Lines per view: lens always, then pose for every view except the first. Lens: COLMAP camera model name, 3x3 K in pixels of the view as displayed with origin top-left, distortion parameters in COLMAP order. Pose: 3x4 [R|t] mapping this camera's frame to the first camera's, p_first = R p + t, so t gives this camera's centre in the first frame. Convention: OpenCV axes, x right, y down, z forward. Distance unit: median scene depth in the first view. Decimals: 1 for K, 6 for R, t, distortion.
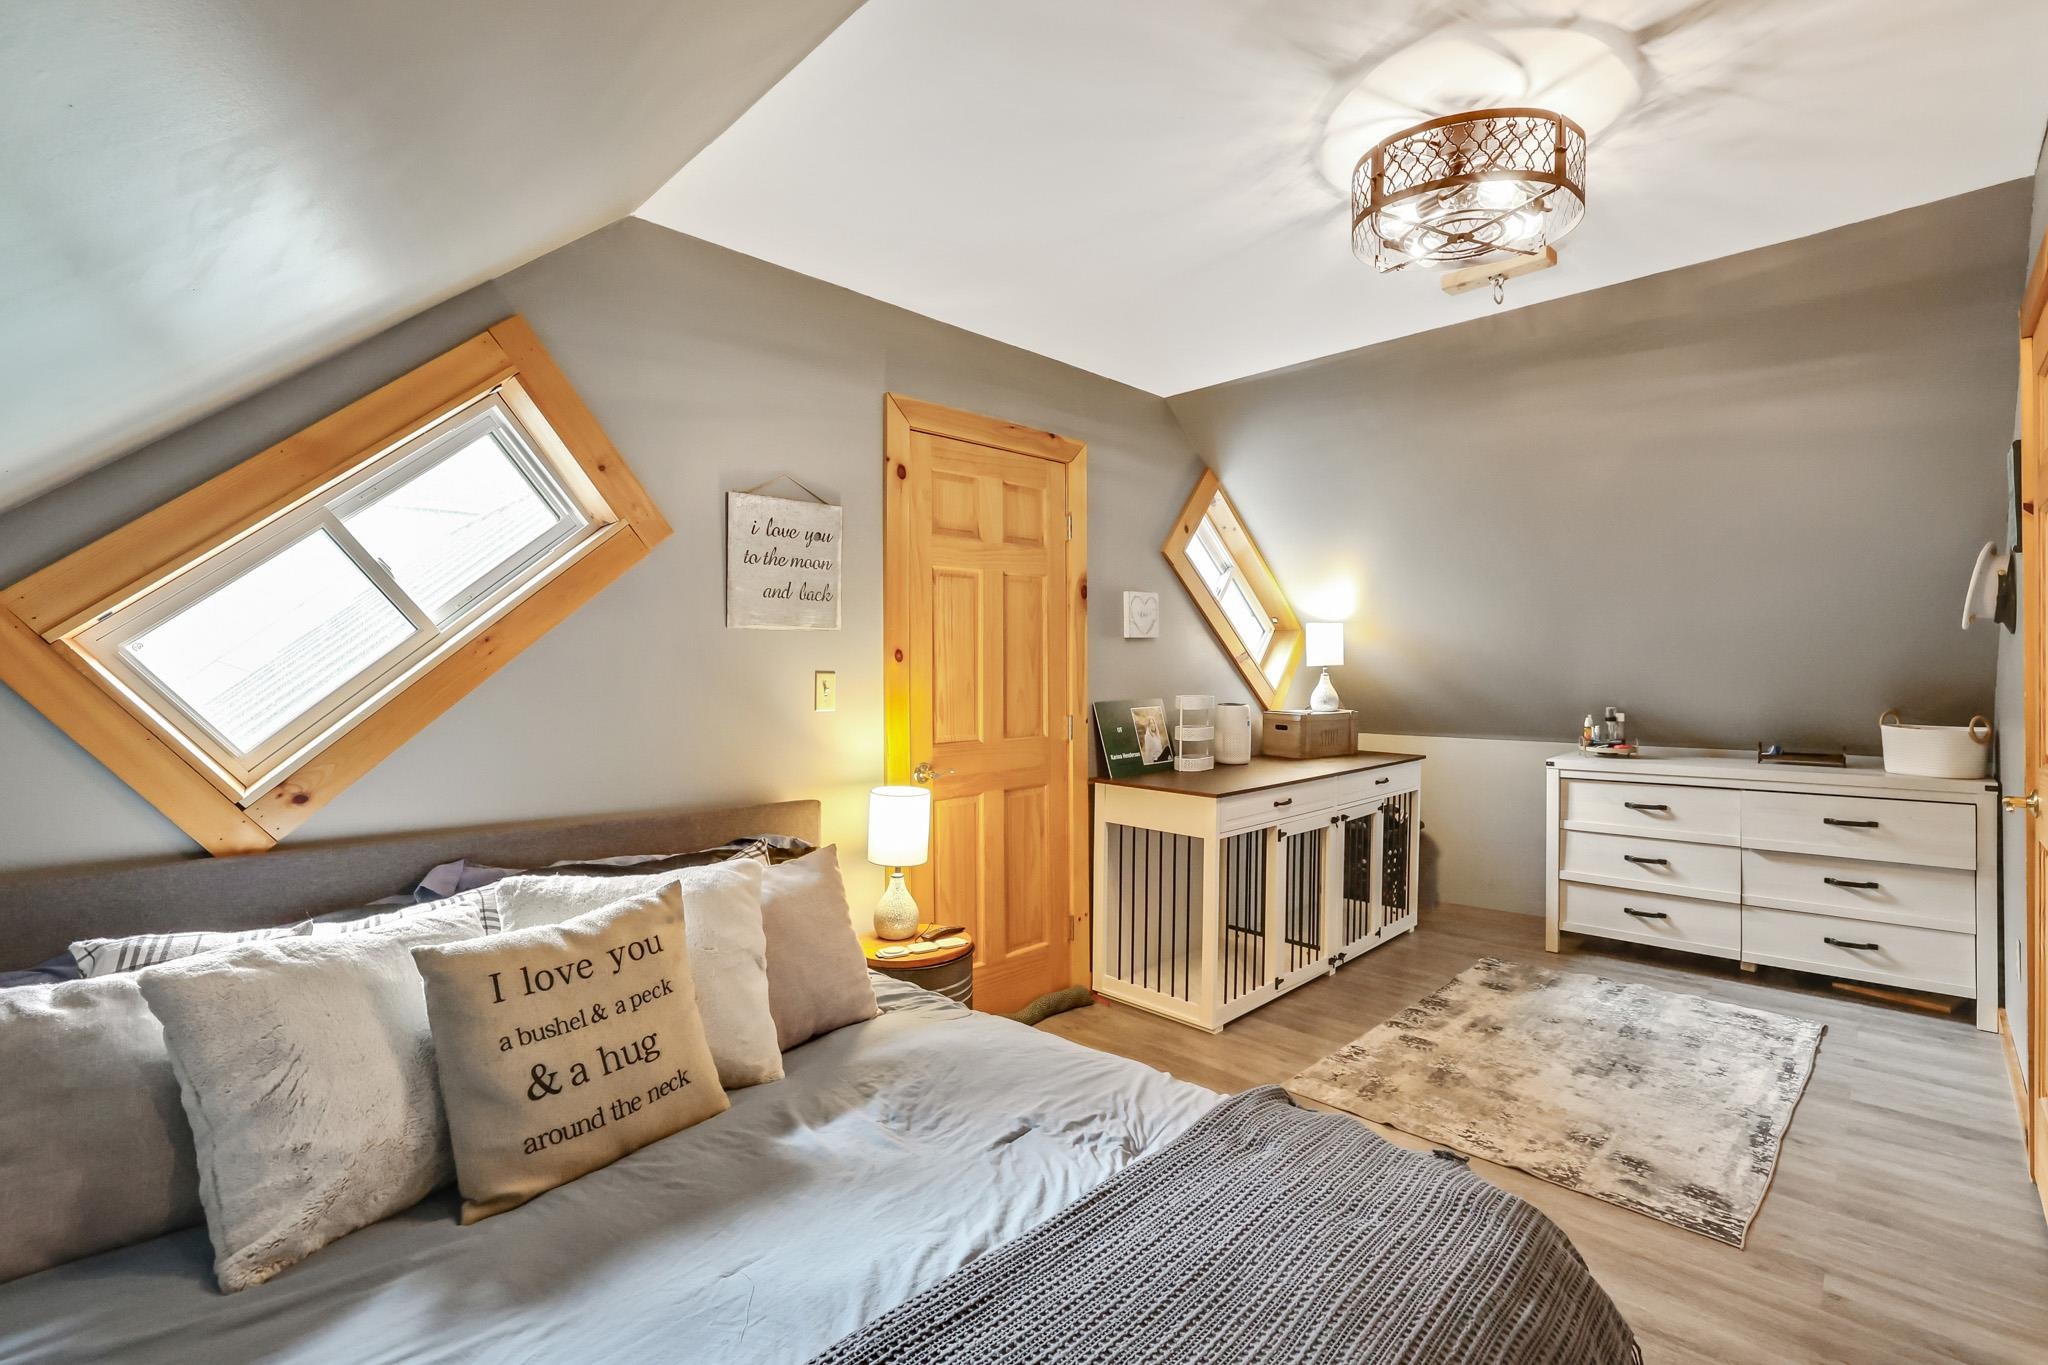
lens RADIAL K [[893.9, 0, 1042.2], [0, 893.9, 716.2], [0, 0, 1]] dist [-0.029076, 0.000865]
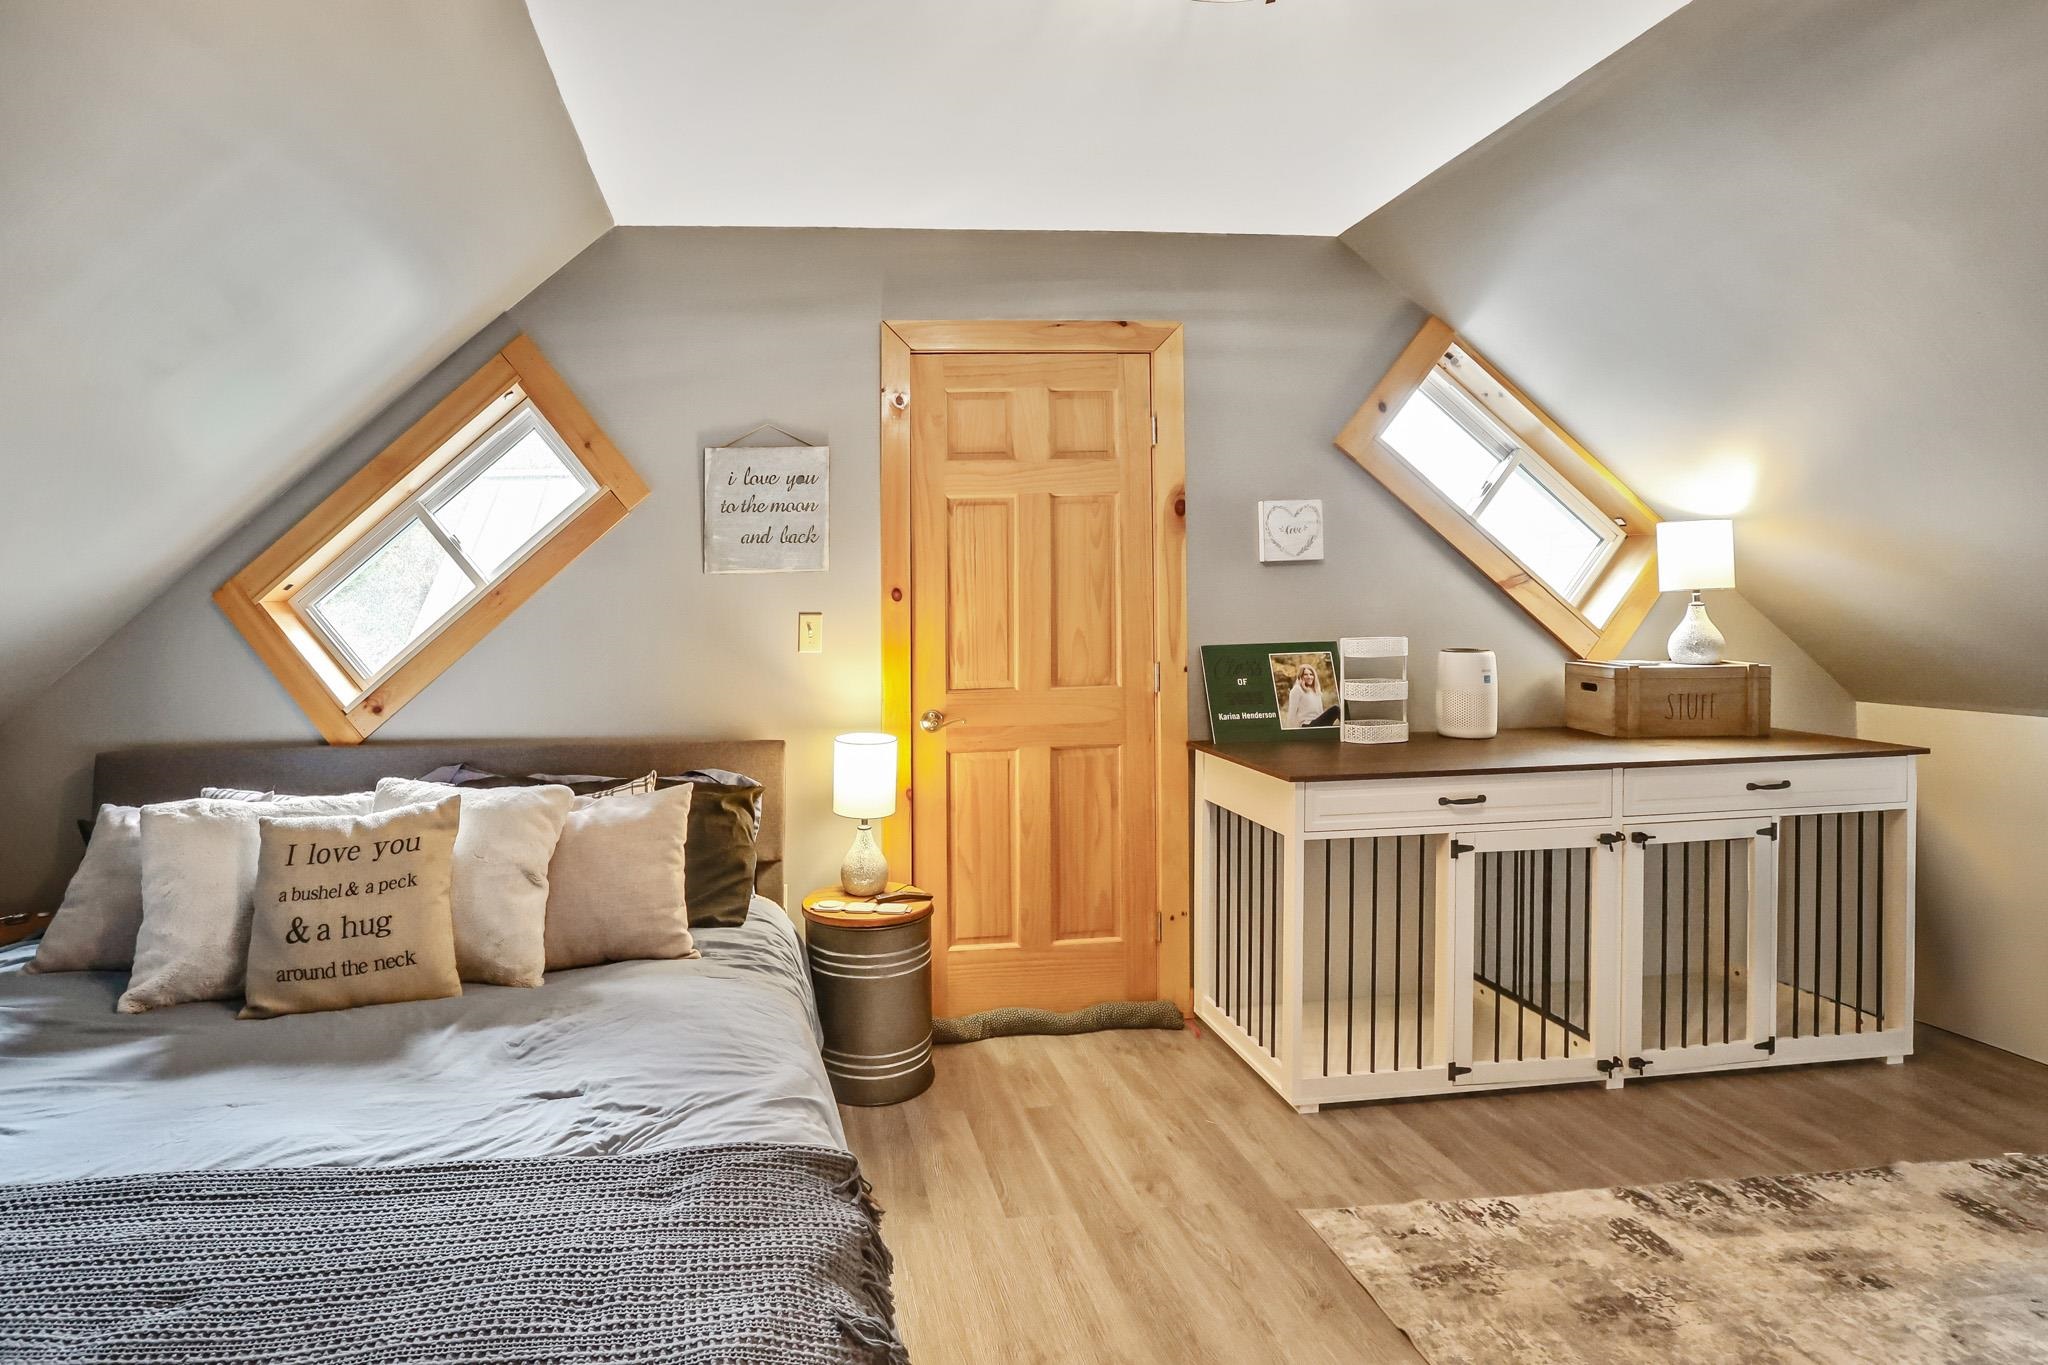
lens RADIAL K [[946.6, 0, 879.2], [0, 946.6, 627.6], [0, 0, 1]] dist [-0.031585, 0.007320]
pose [[0.762024, 0.000508, -0.647548, 0.429513], [-0.016246, 0.999700, -0.018334, -0.013117], [0.647344, 0.024491, 0.761804, 0.205494]]
